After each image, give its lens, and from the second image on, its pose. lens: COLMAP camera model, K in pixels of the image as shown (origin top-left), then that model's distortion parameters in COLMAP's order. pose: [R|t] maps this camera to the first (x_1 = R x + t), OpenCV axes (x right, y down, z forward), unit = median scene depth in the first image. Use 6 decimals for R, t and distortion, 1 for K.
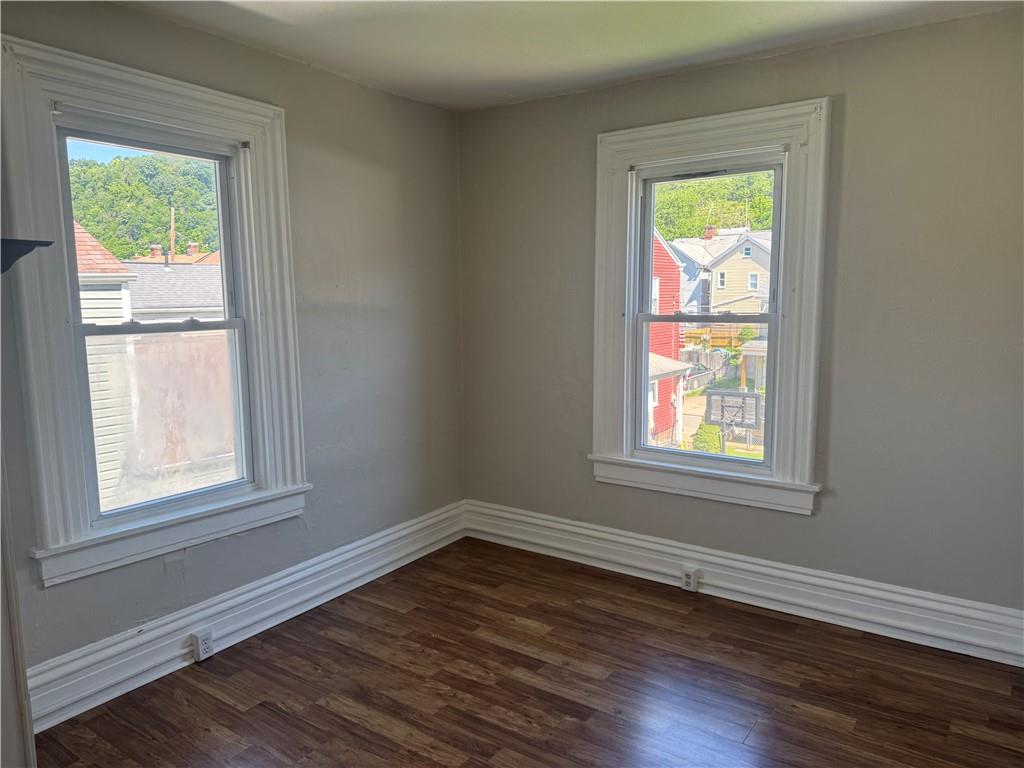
lens RADIAL K [[729.4, 0, 512.0], [0, 729.4, 384.0], [0, 0, 1]] dist [0.044198, -0.045355]
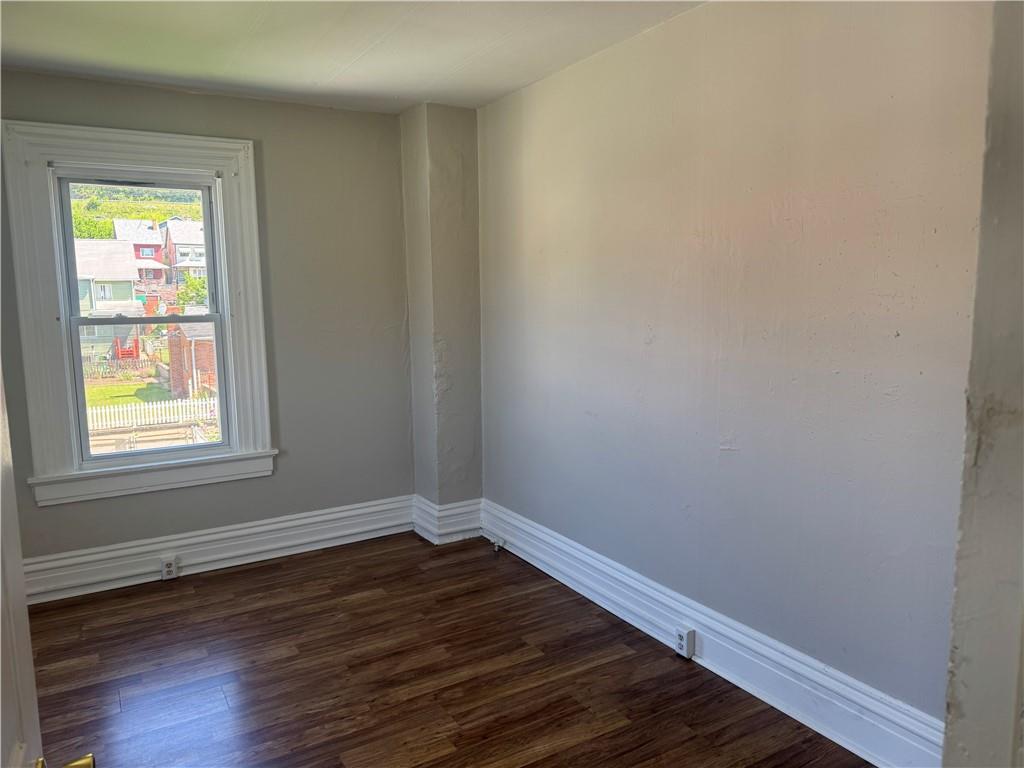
lens RADIAL K [[729.4, 0, 512.0], [0, 729.4, 384.0], [0, 0, 1]] dist [0.044198, -0.045355]
pose [[0.408721, -0.108678, 0.906166, -0.526346], [0.122975, 0.990388, 0.063312, -0.001919], [-0.904337, 0.085559, 0.418157, 0.099116]]
